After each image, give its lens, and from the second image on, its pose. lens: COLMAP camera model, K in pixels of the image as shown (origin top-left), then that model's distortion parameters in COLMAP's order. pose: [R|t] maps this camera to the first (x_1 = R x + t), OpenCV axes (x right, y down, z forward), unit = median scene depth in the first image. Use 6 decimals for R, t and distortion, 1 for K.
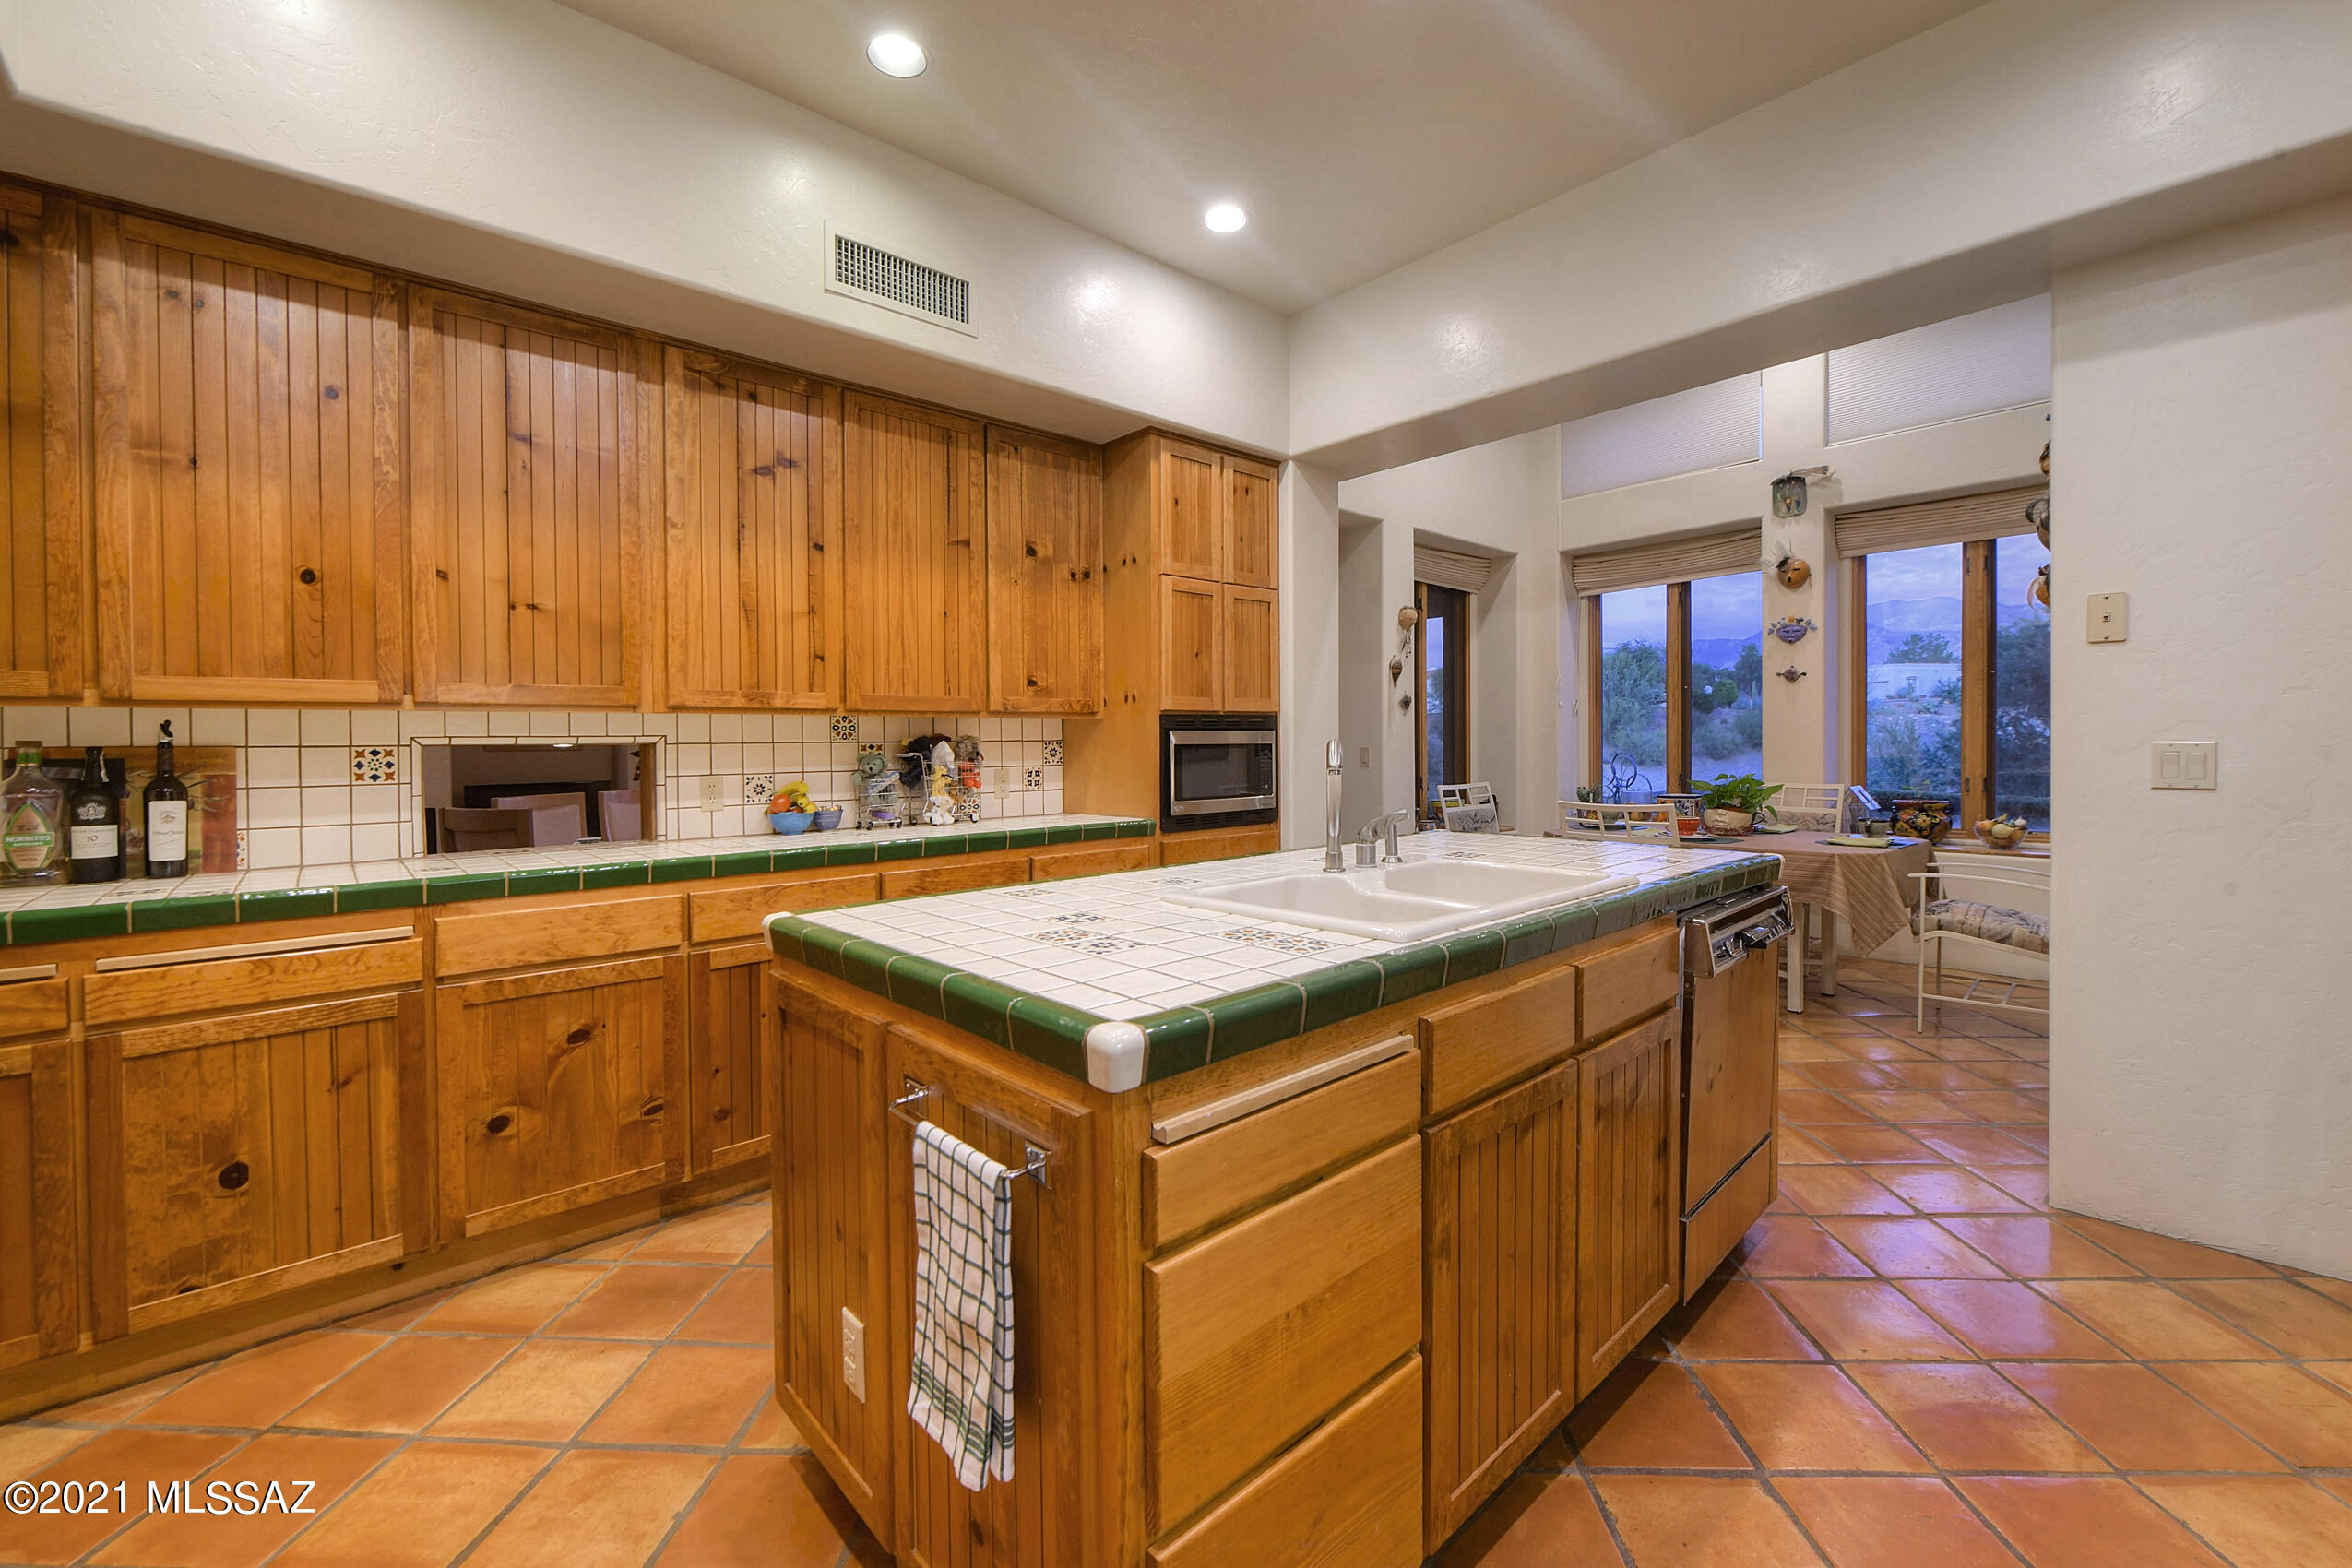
lens RADIAL K [[960.3, 0, 1173.4], [0, 960.3, 766.5], [0, 0, 1]] dist [-0.014583, -0.000377]
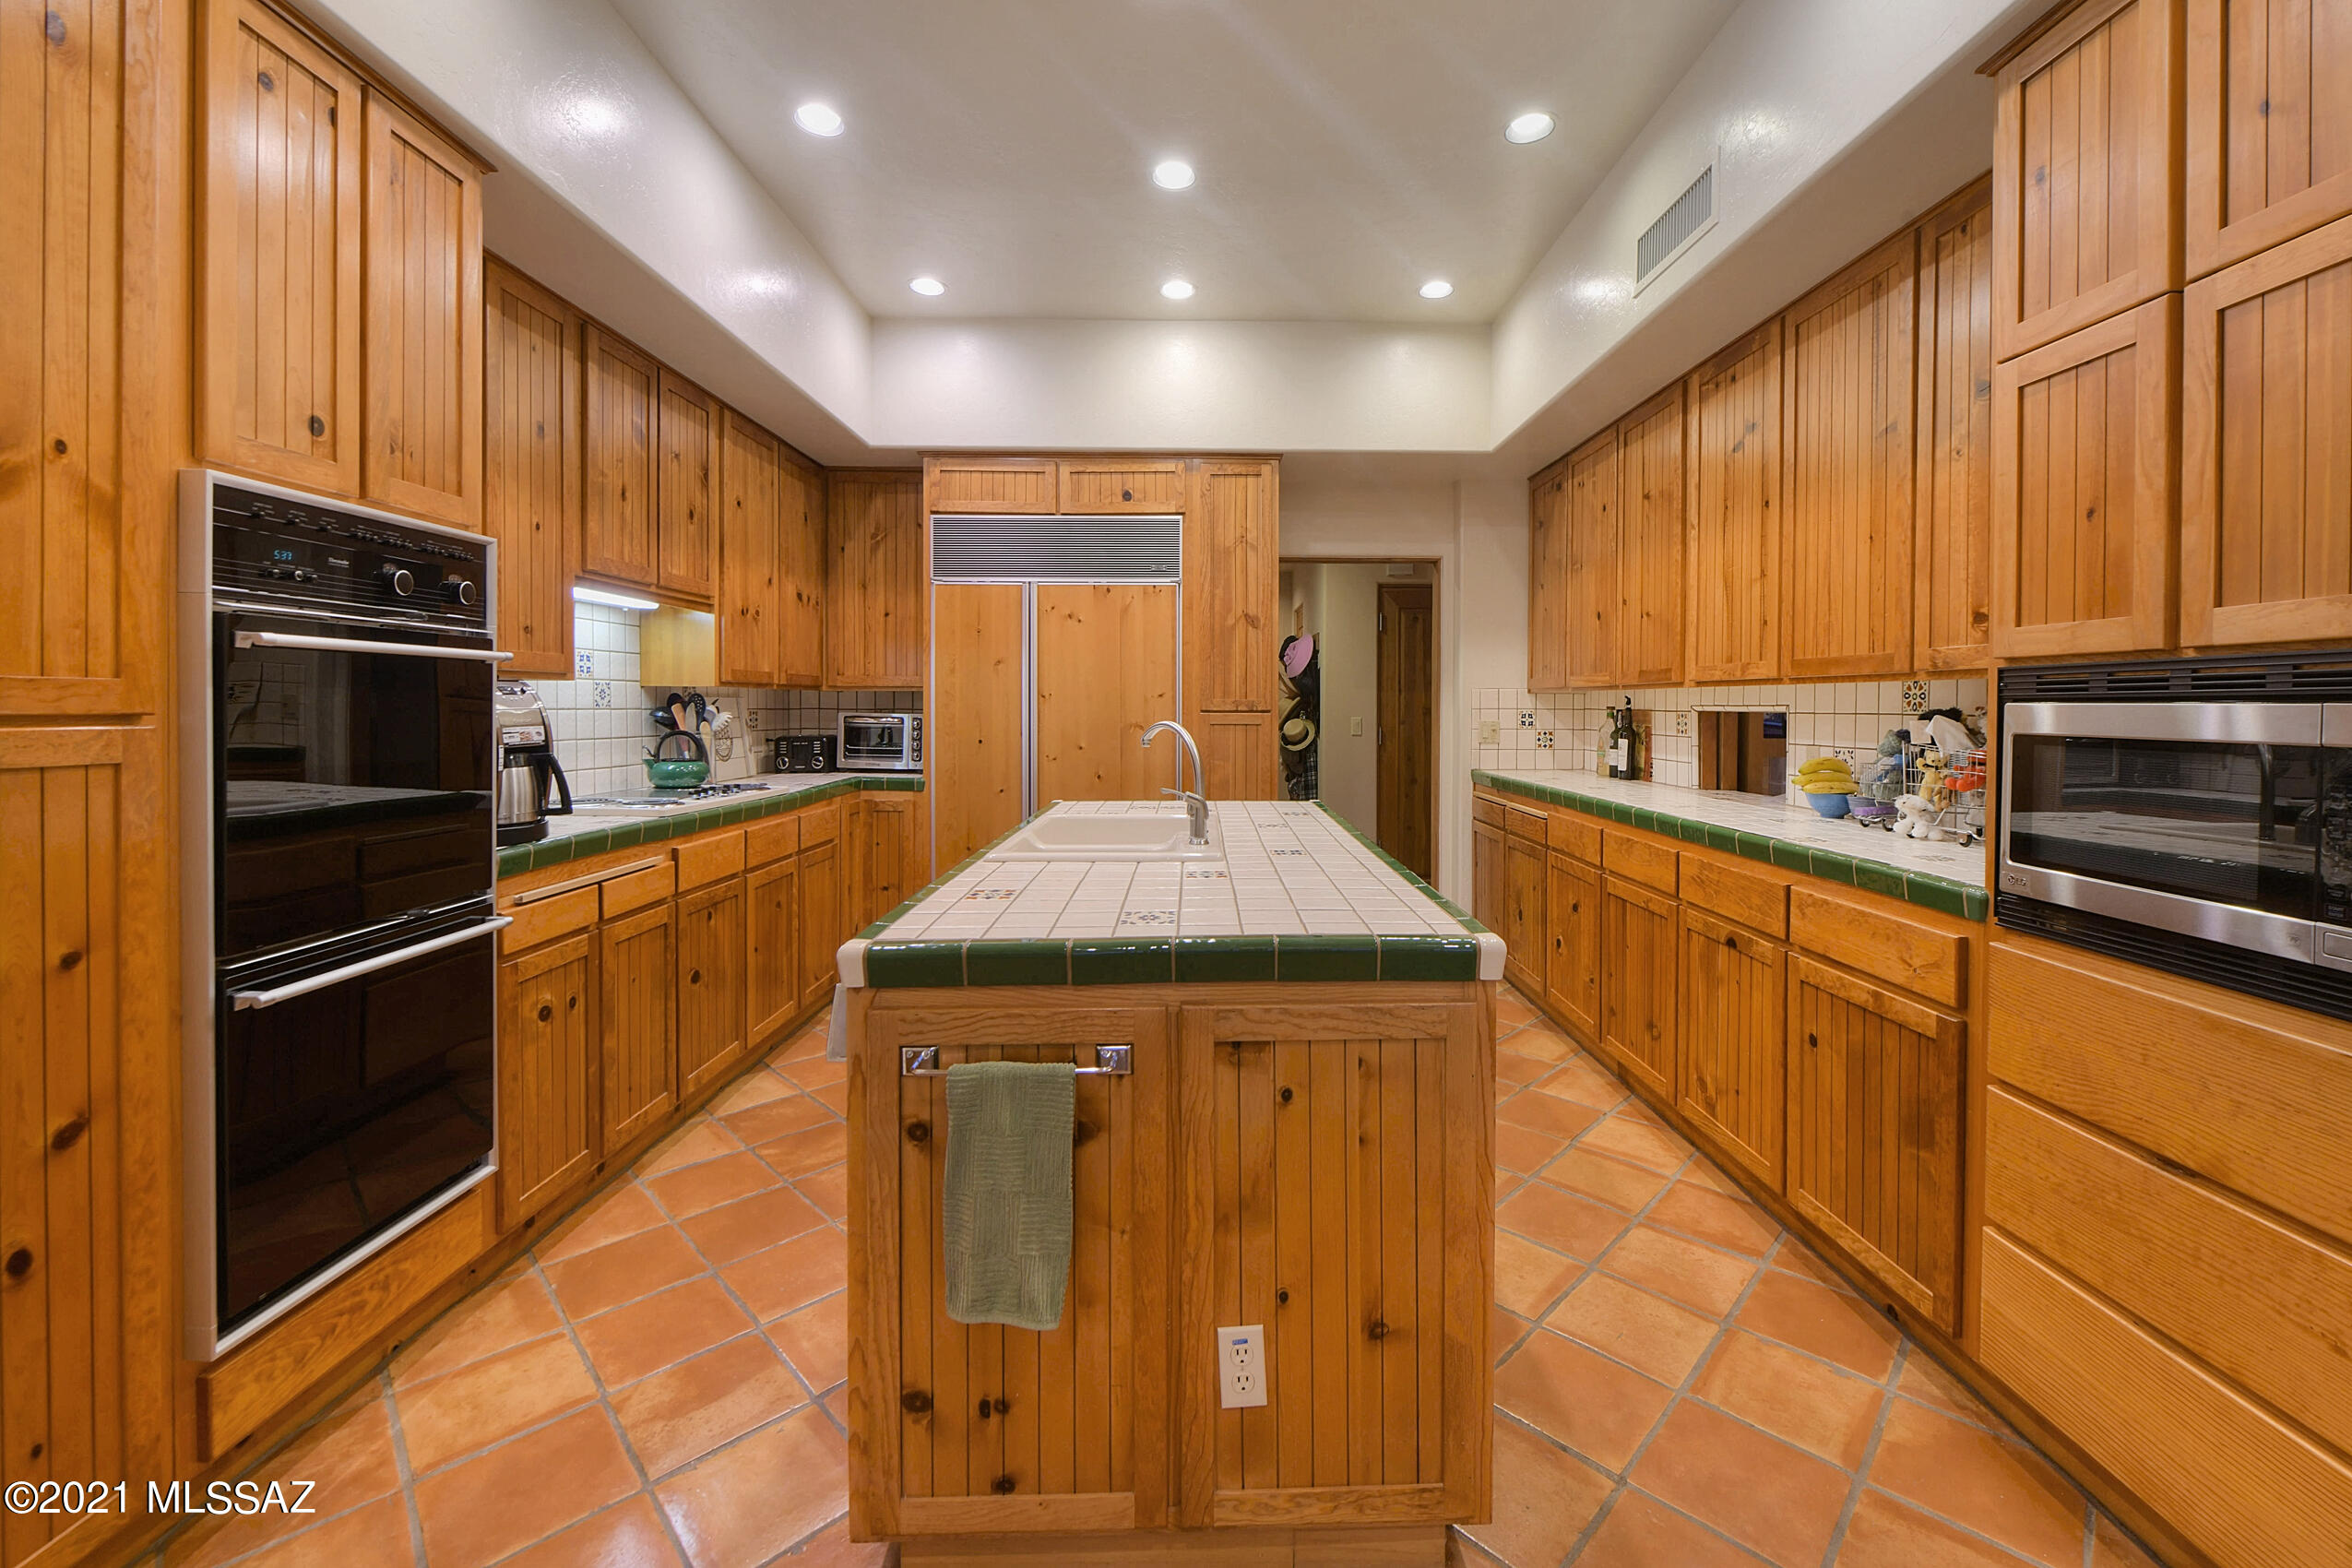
lens RADIAL K [[960.3, 0, 1200.6], [0, 960.3, 711.4], [0, 0, 1]] dist [-0.014583, -0.000377]
pose [[-0.662161, 0.017407, -0.749160, 0.387901], [-0.008033, 0.999508, 0.030324, -0.029250], [0.749319, 0.026097, -0.661695, 0.678829]]
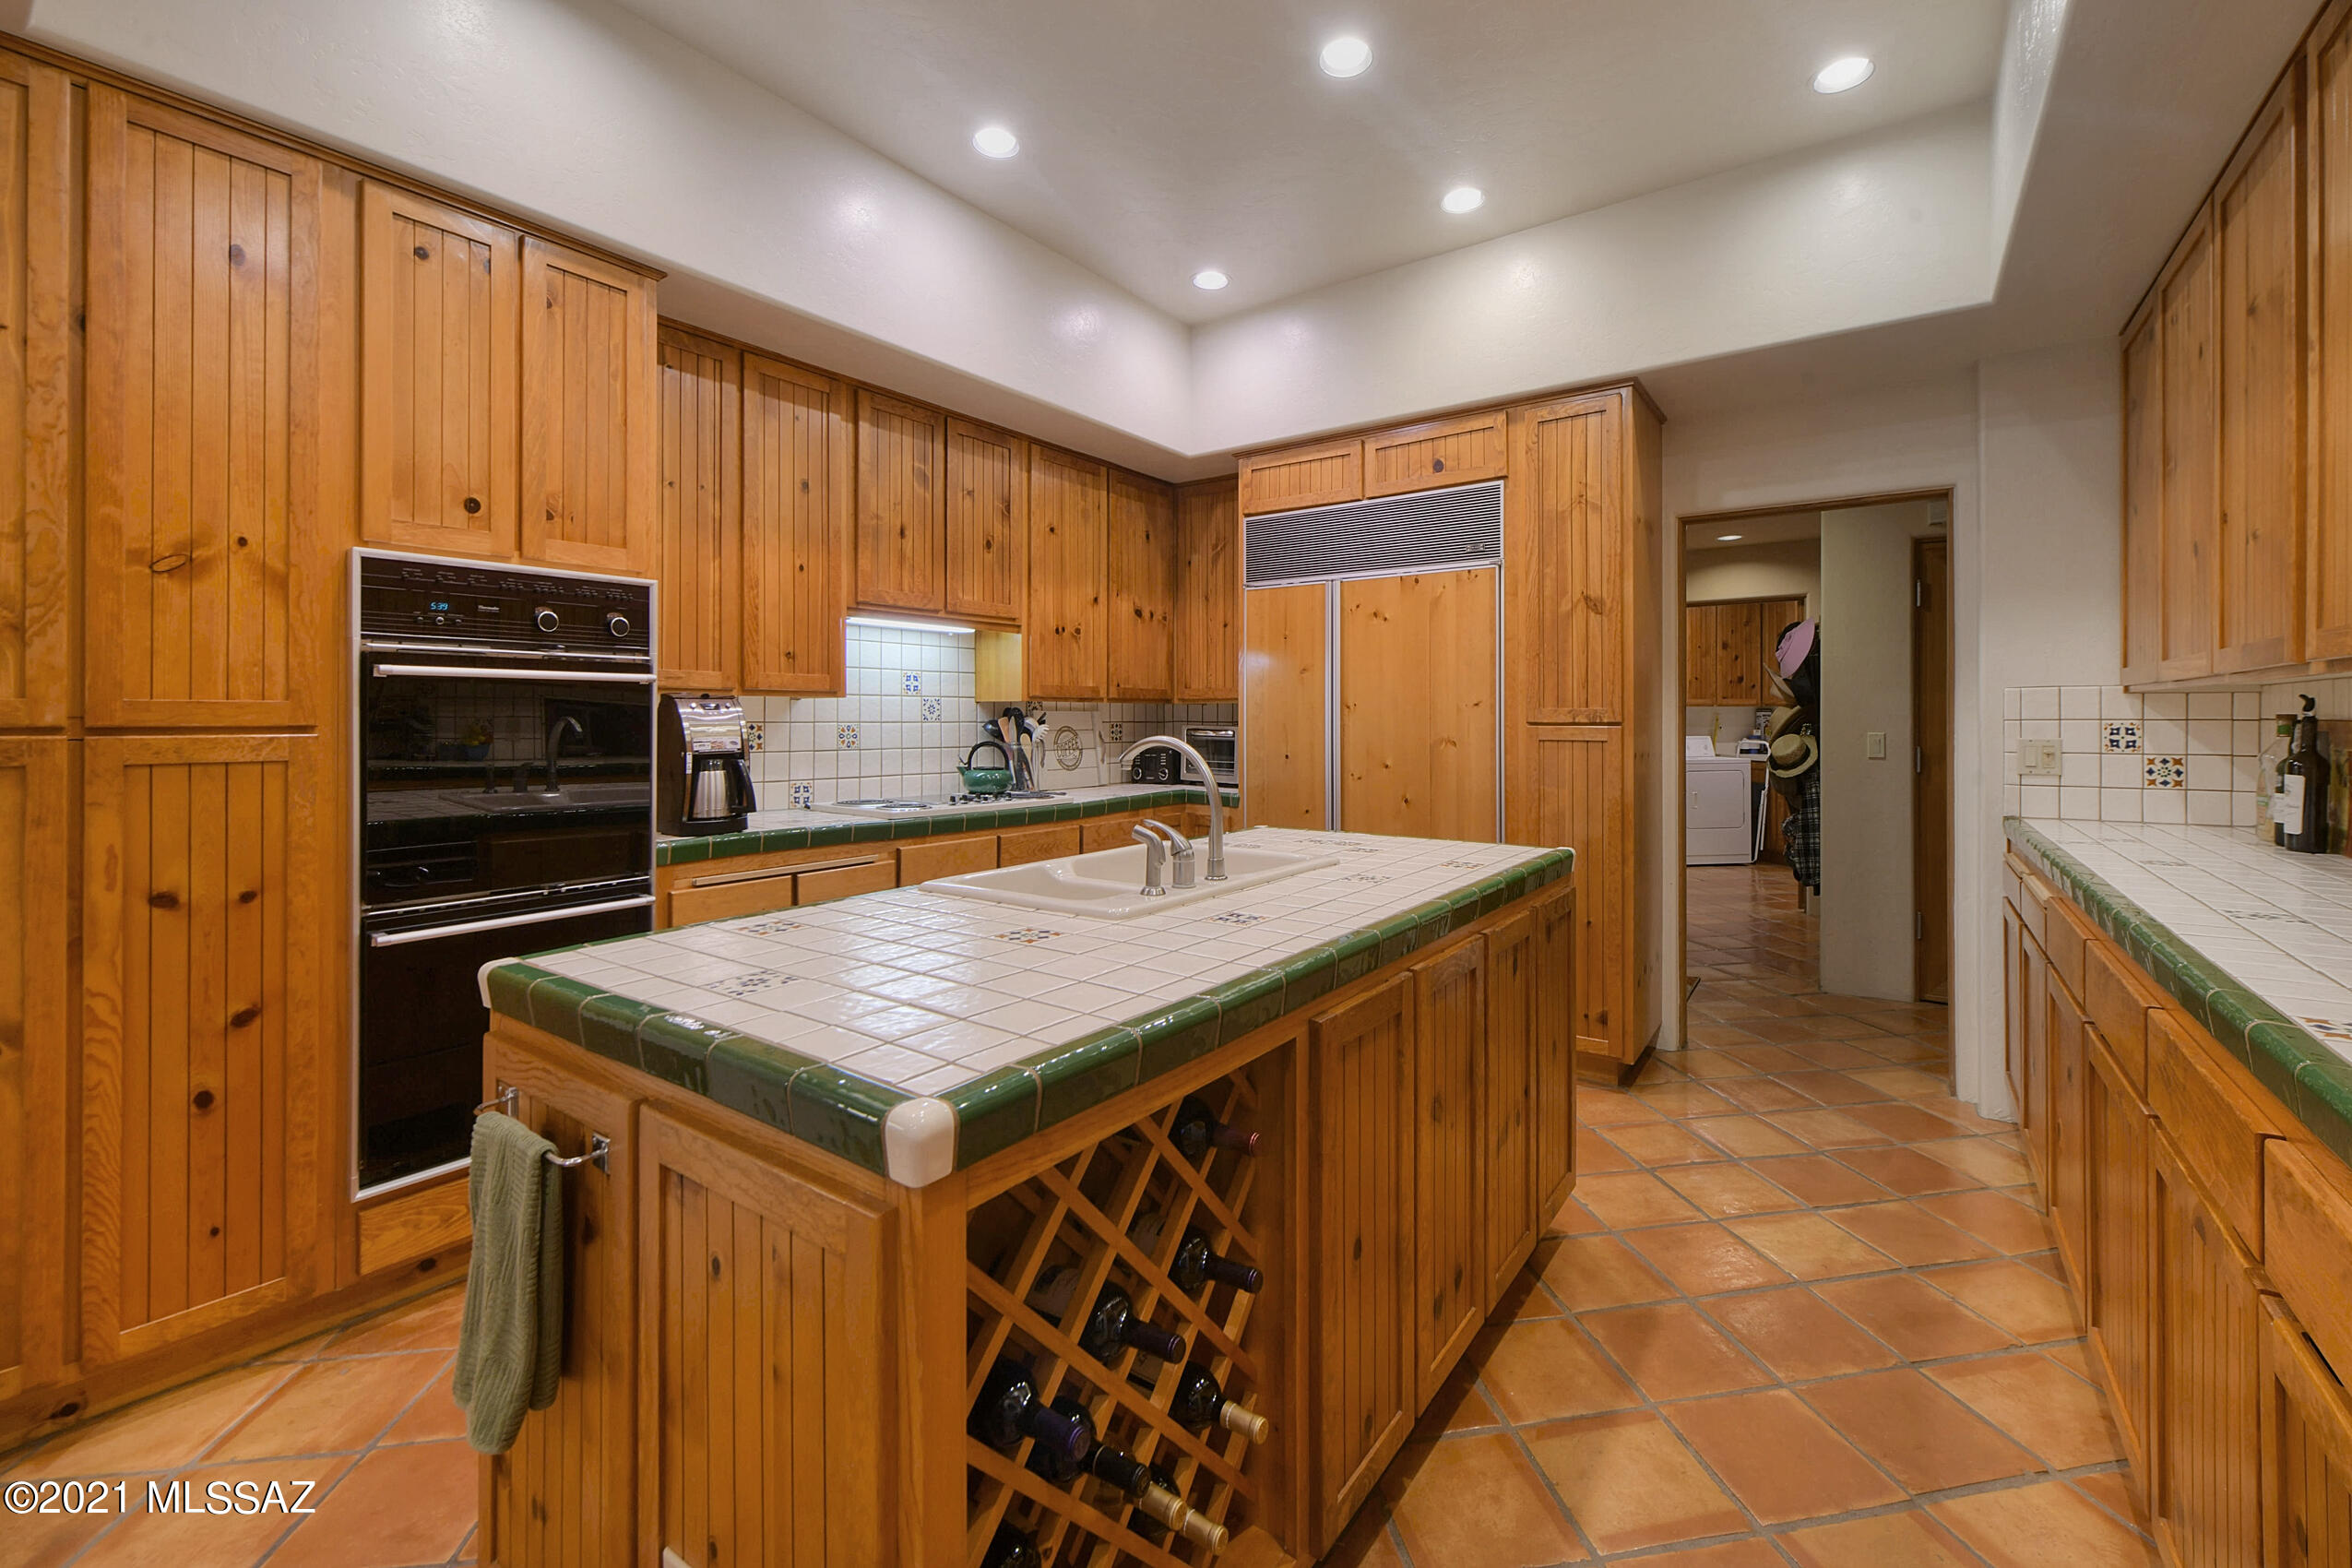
lens RADIAL K [[960.3, 0, 1191.6], [0, 960.3, 718.2], [0, 0, 1]] dist [-0.014583, -0.000377]
pose [[-0.976830, 0.016508, -0.213380, 0.140559], [0.011869, 0.999665, 0.023000, -0.025879], [0.213689, 0.019935, -0.976698, 0.717833]]
